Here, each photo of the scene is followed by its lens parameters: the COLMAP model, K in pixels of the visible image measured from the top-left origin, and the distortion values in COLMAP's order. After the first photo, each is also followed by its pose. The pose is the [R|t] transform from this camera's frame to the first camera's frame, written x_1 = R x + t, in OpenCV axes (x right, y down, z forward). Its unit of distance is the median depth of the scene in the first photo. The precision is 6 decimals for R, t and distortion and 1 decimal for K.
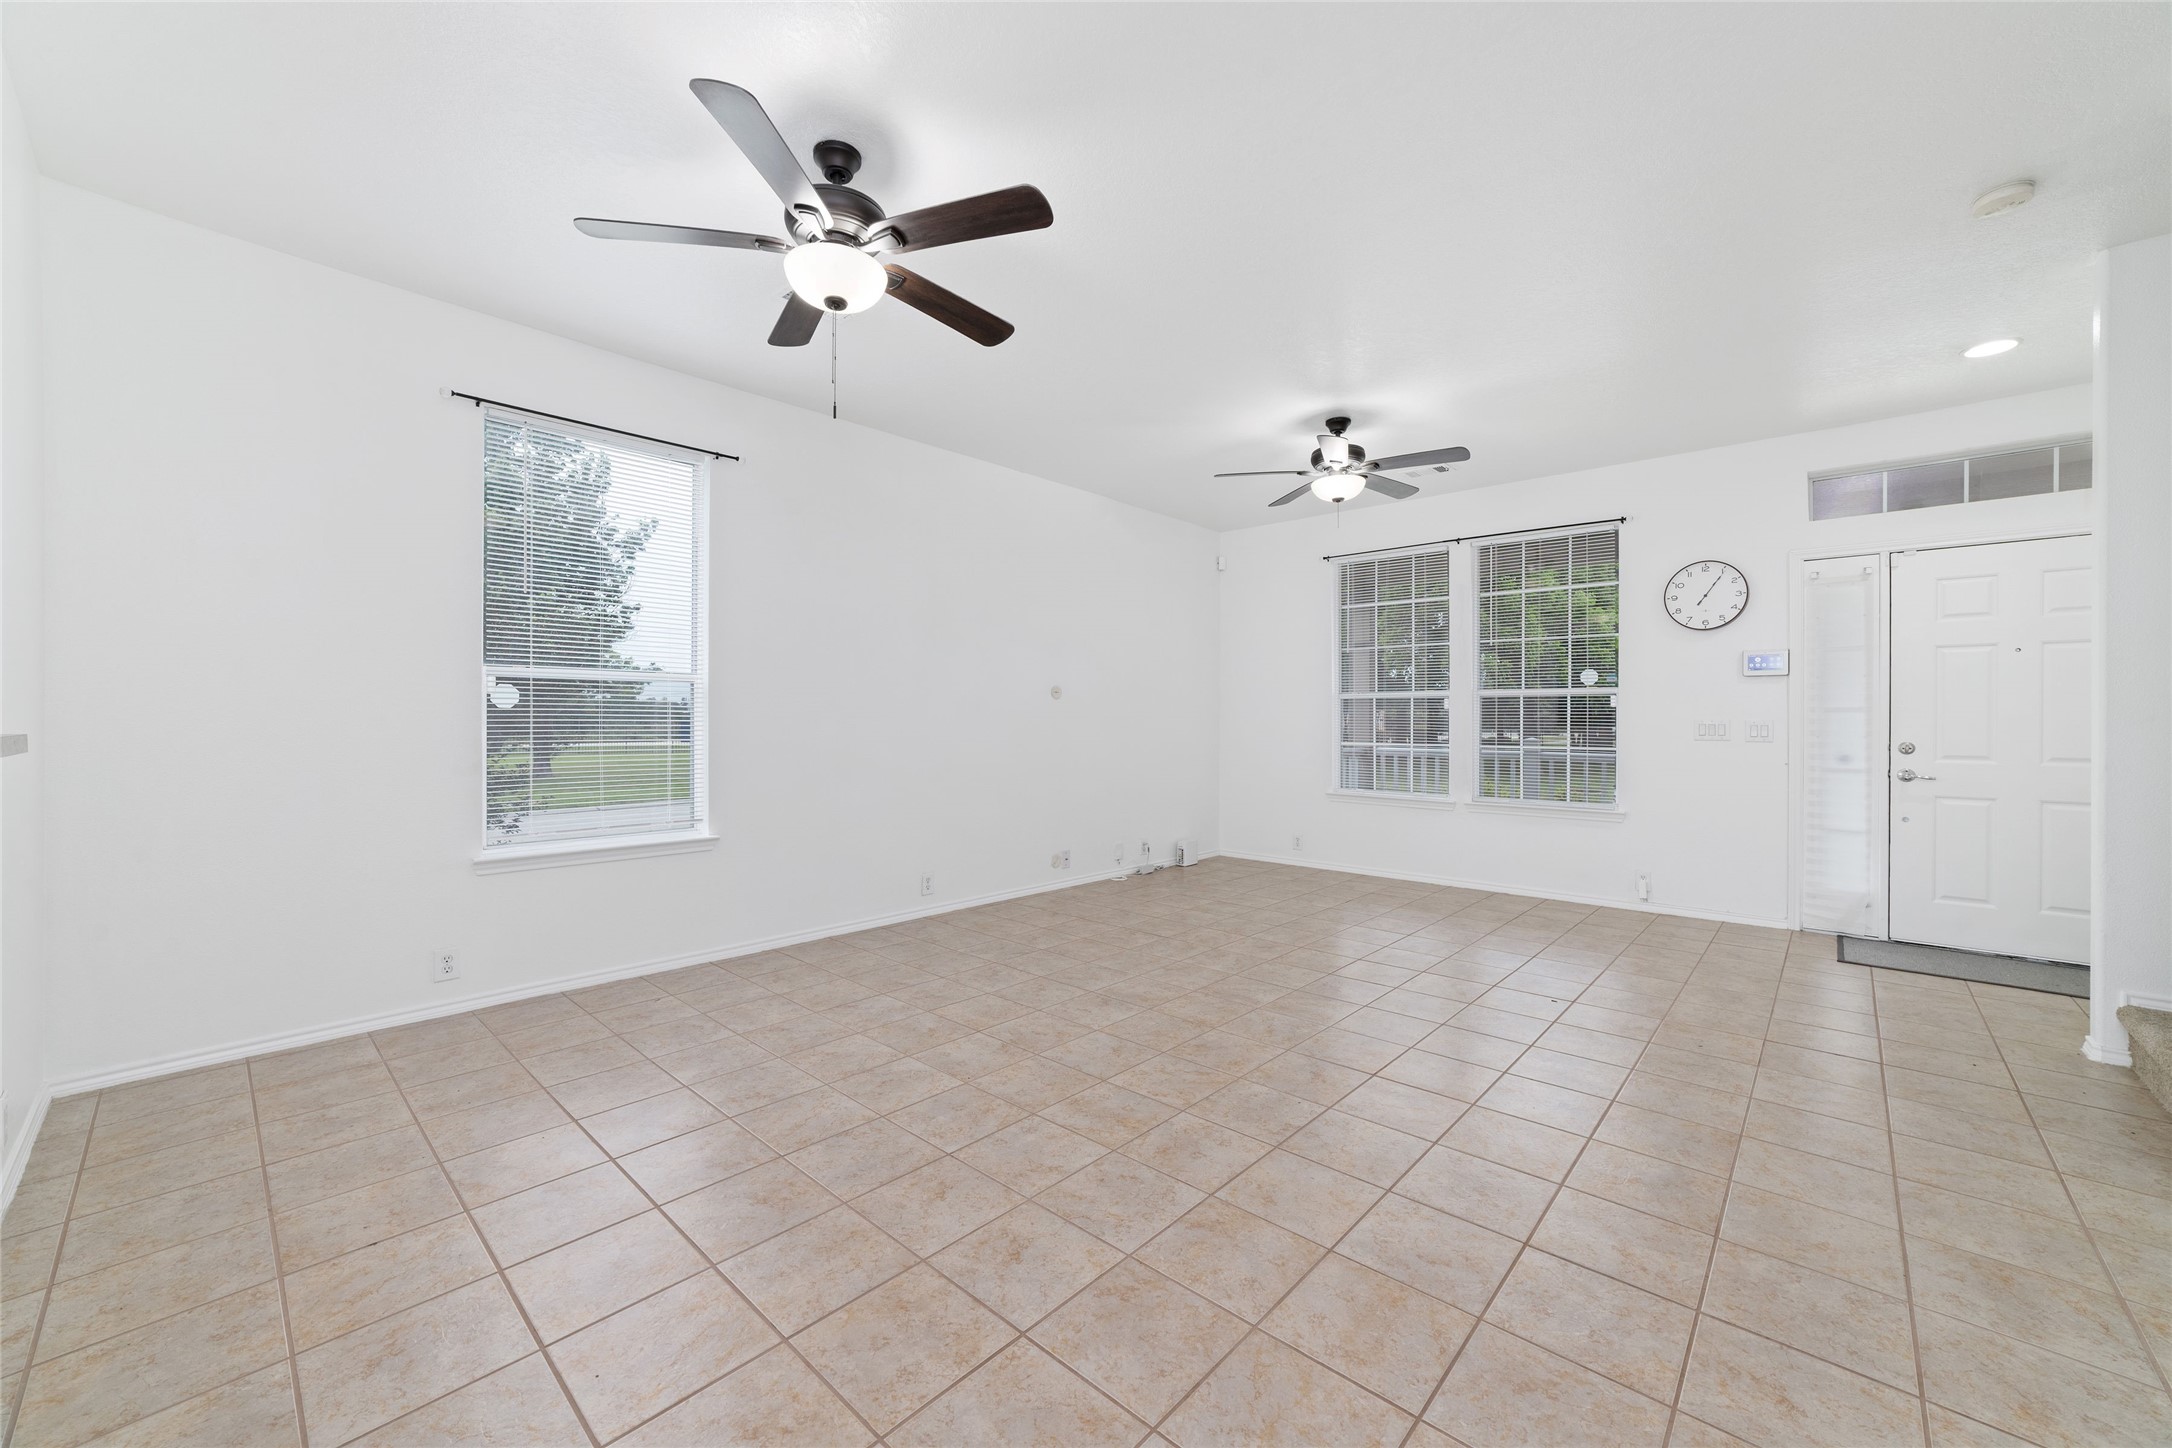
lens RADIAL K [[831.5, 0, 1094.7], [0, 831.5, 718.1], [0, 0, 1]] dist [-0.014156, 0.002302]
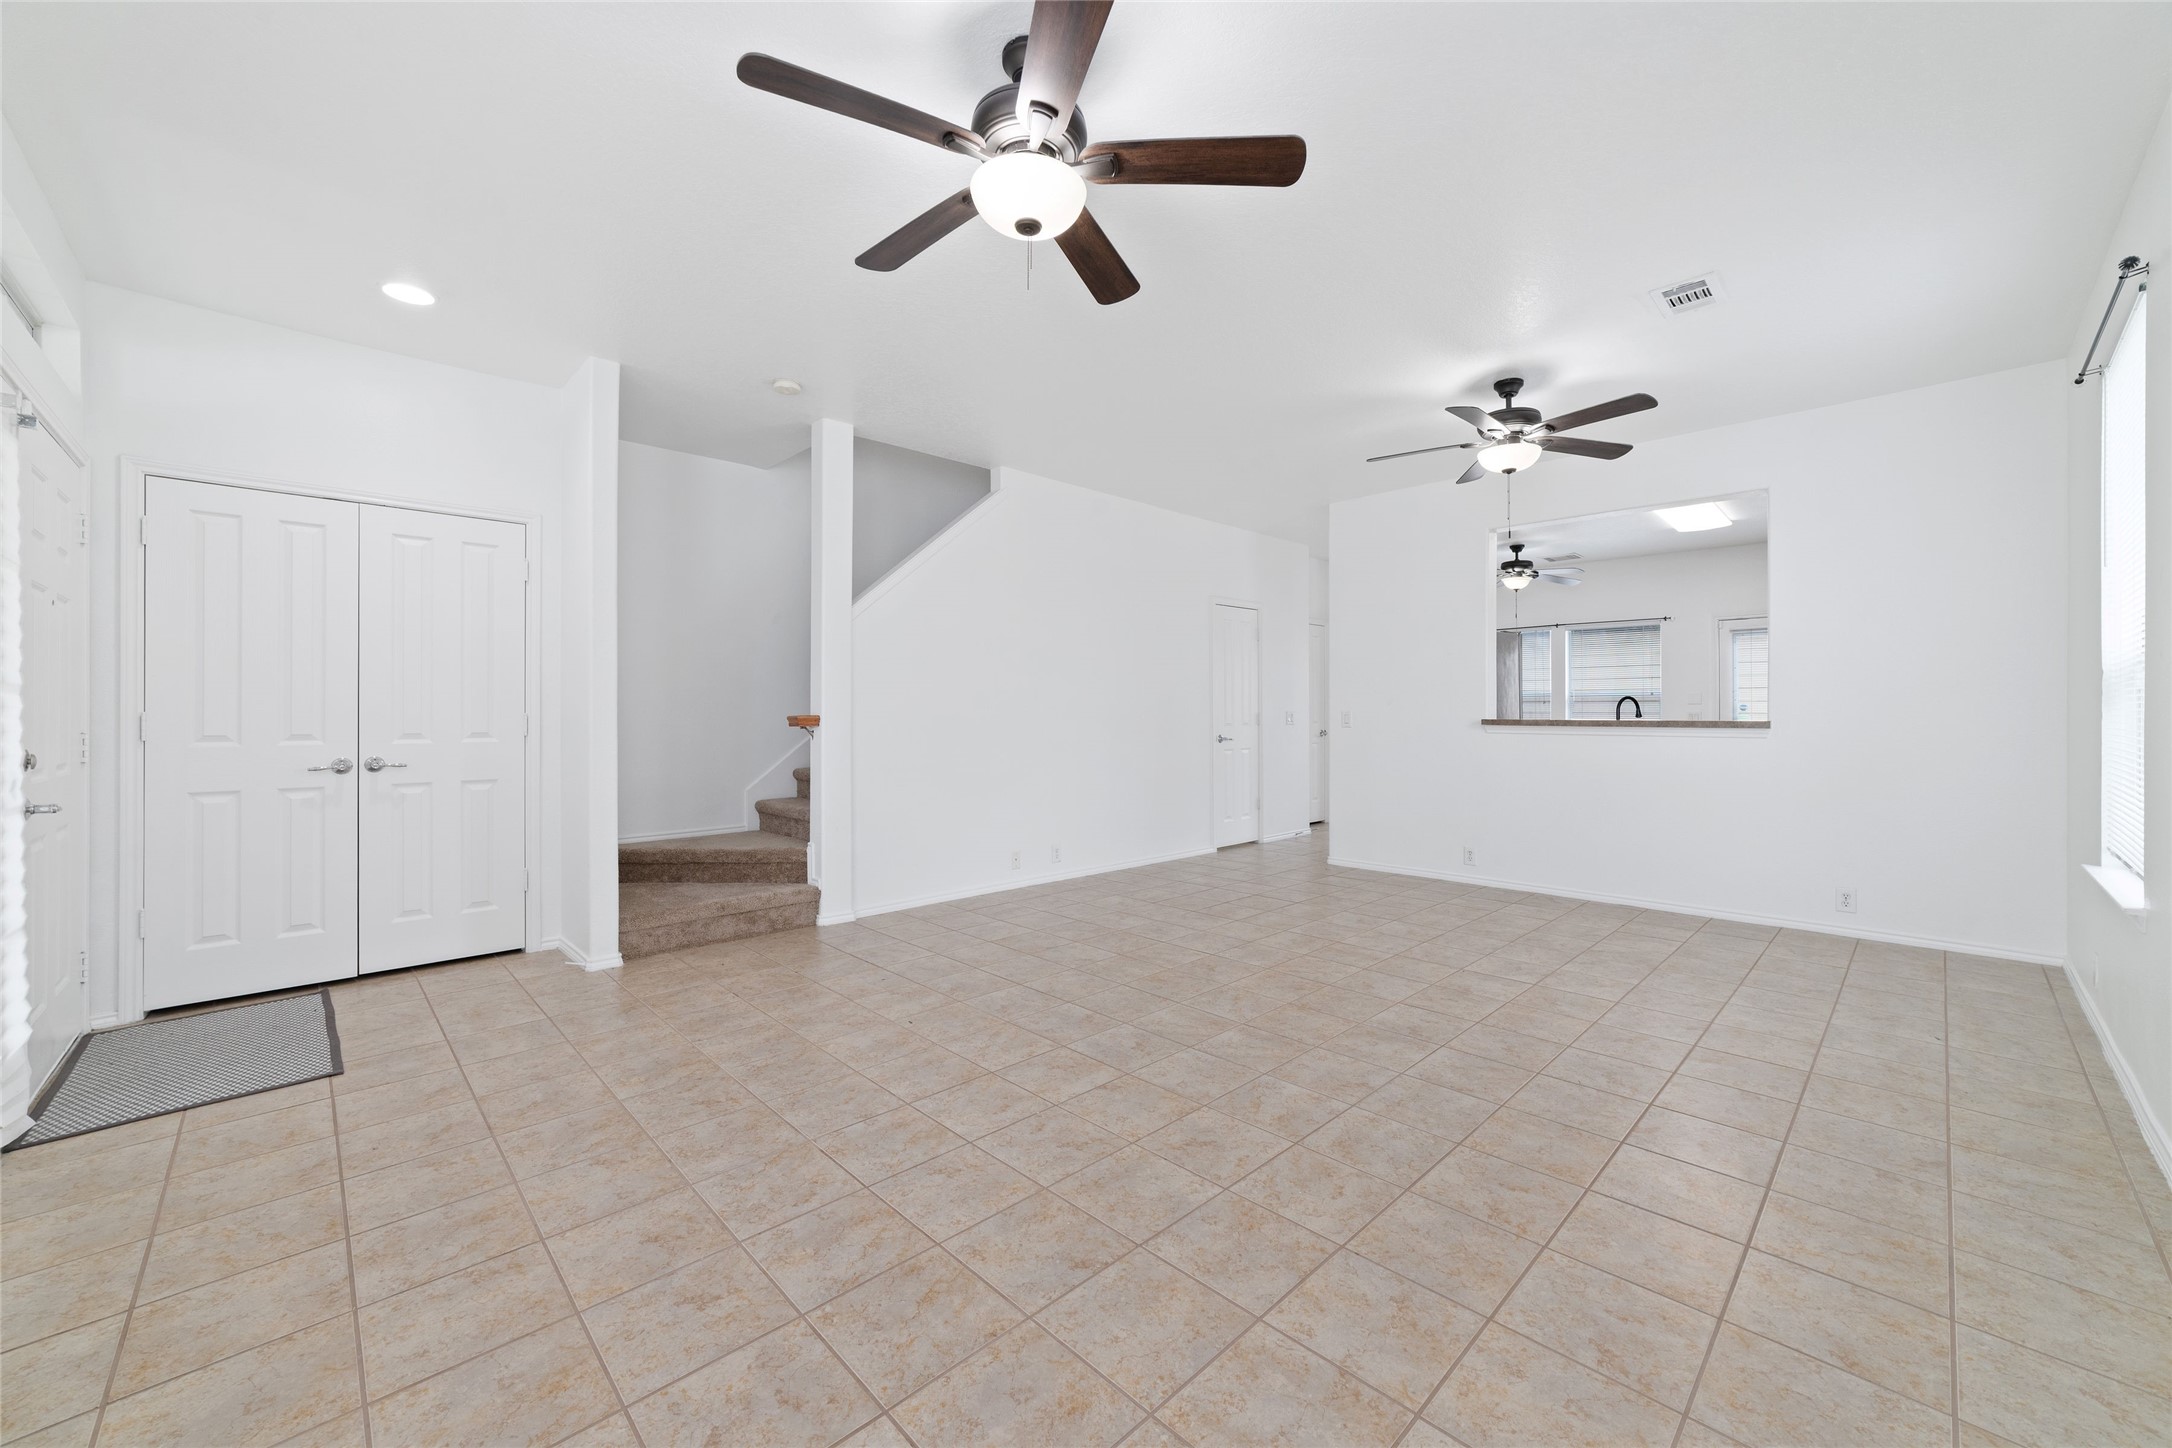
lens RADIAL K [[831.5, 0, 1085.9], [0, 831.5, 727.0], [0, 0, 1]] dist [-0.014156, 0.002302]
pose [[-0.997295, -0.005234, 0.073311, 0.314449], [-0.004734, 0.999964, 0.006992, 0.011845], [-0.073345, 0.006626, -0.997285, 1.995679]]
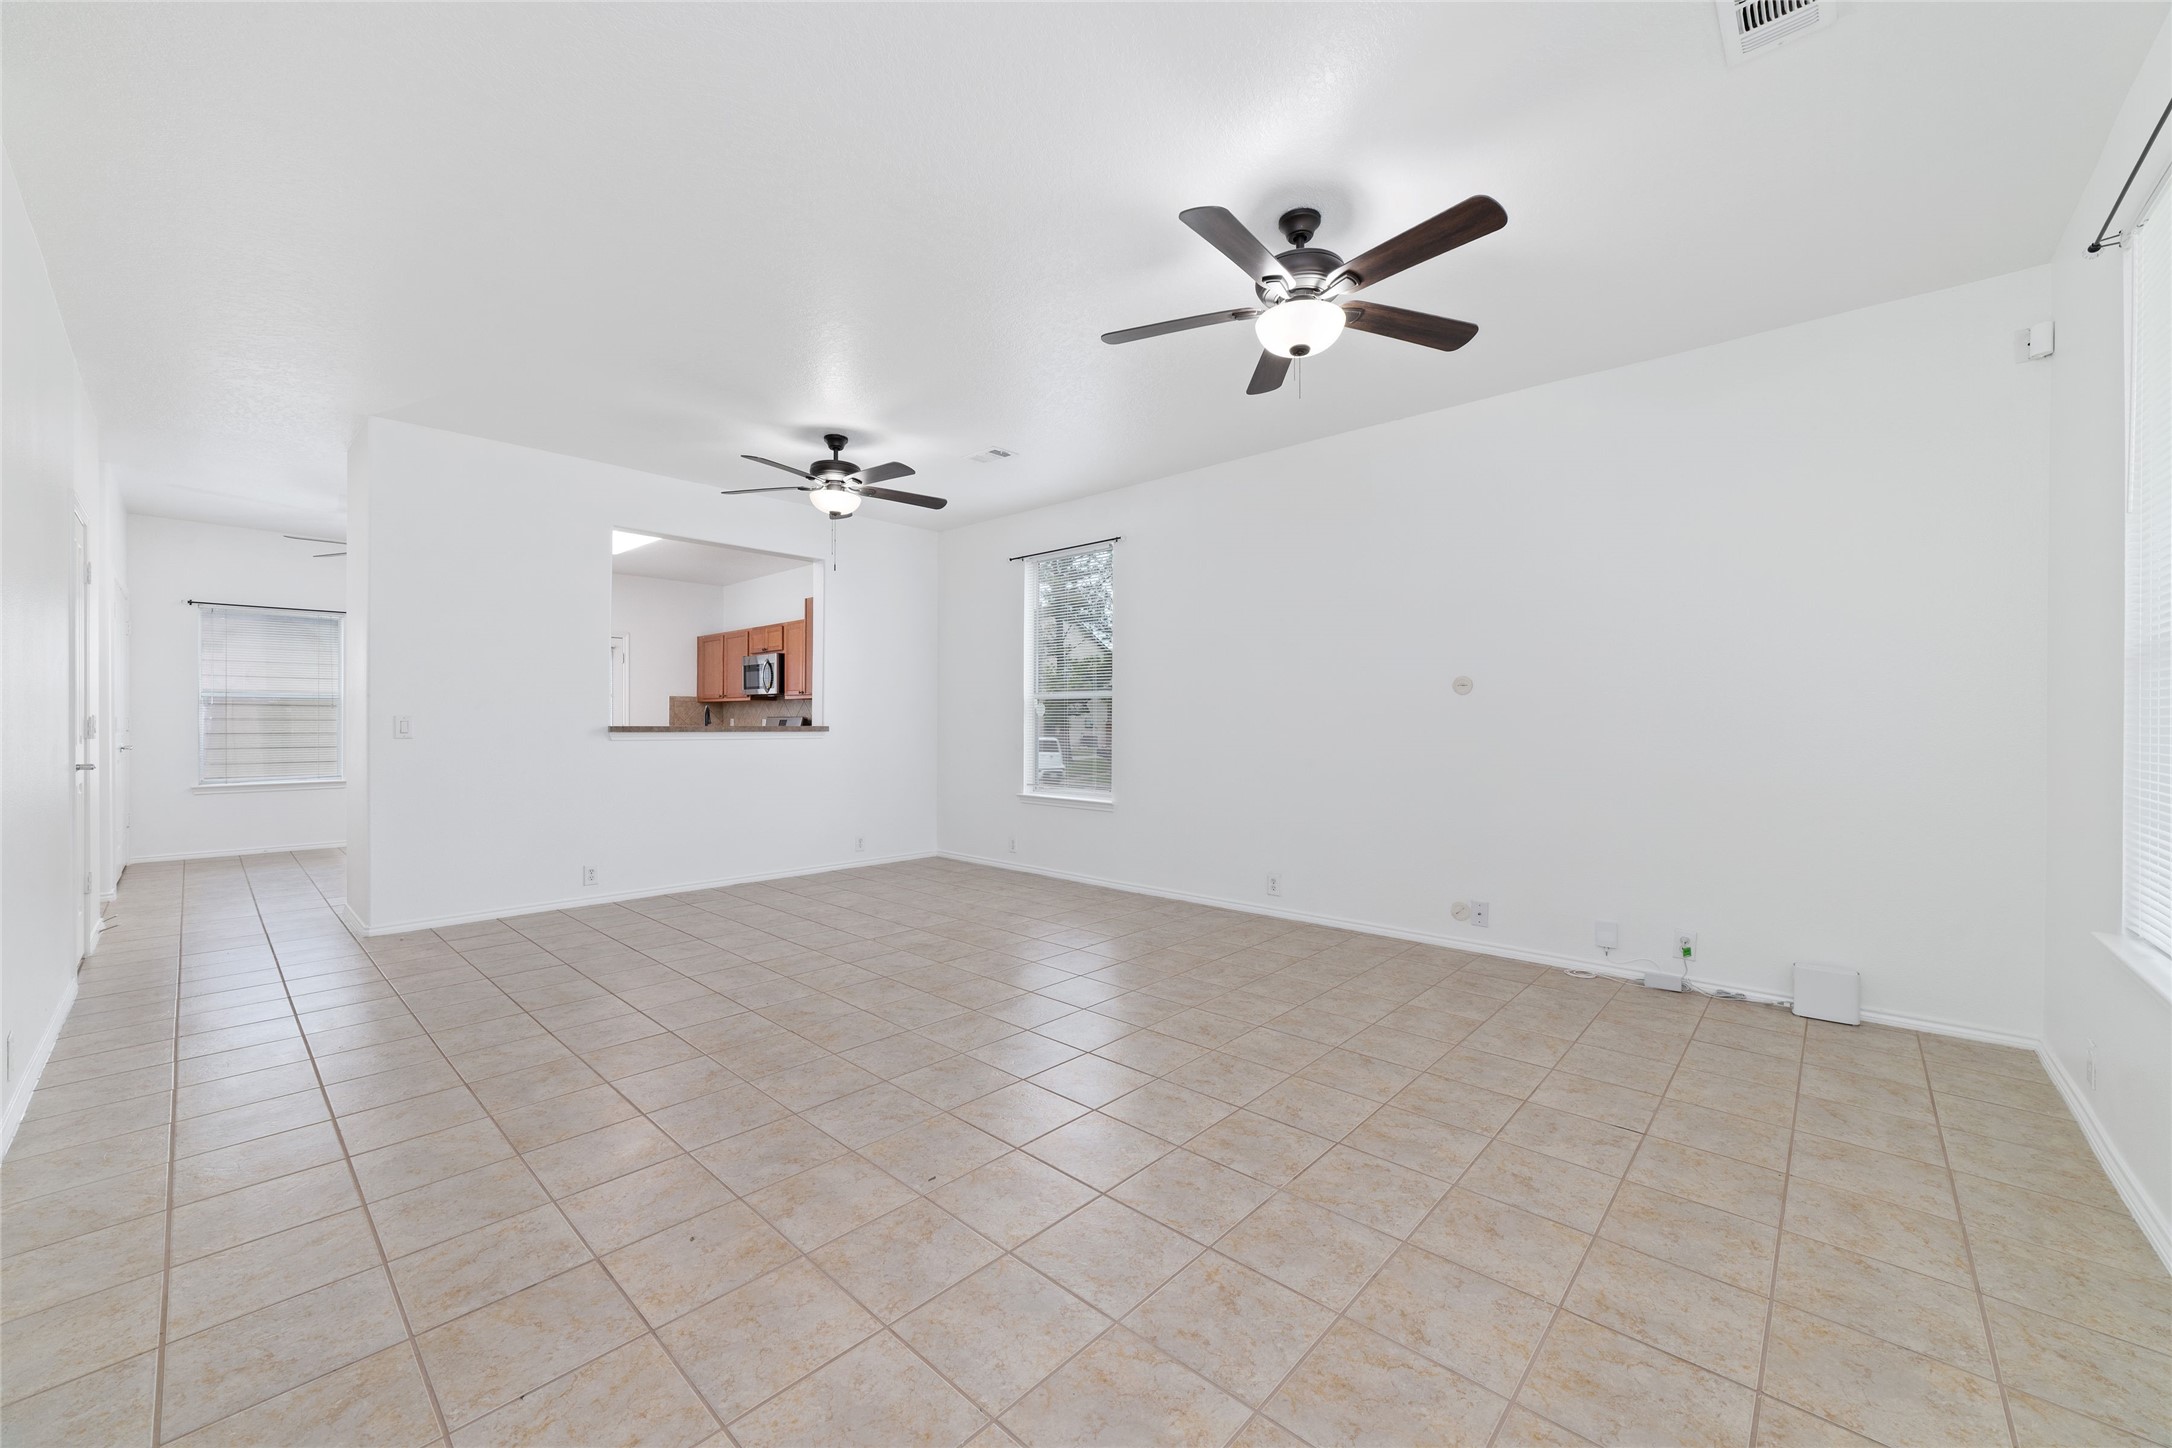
lens RADIAL K [[831.5, 0, 1093.0], [0, 831.5, 735.3], [0, 0, 1]] dist [-0.014156, 0.002302]
pose [[-0.007659, 0.008945, -0.999931, 1.225602], [0.002671, 0.999957, 0.008925, 0.010741], [0.999967, -0.002602, -0.007683, 1.185863]]
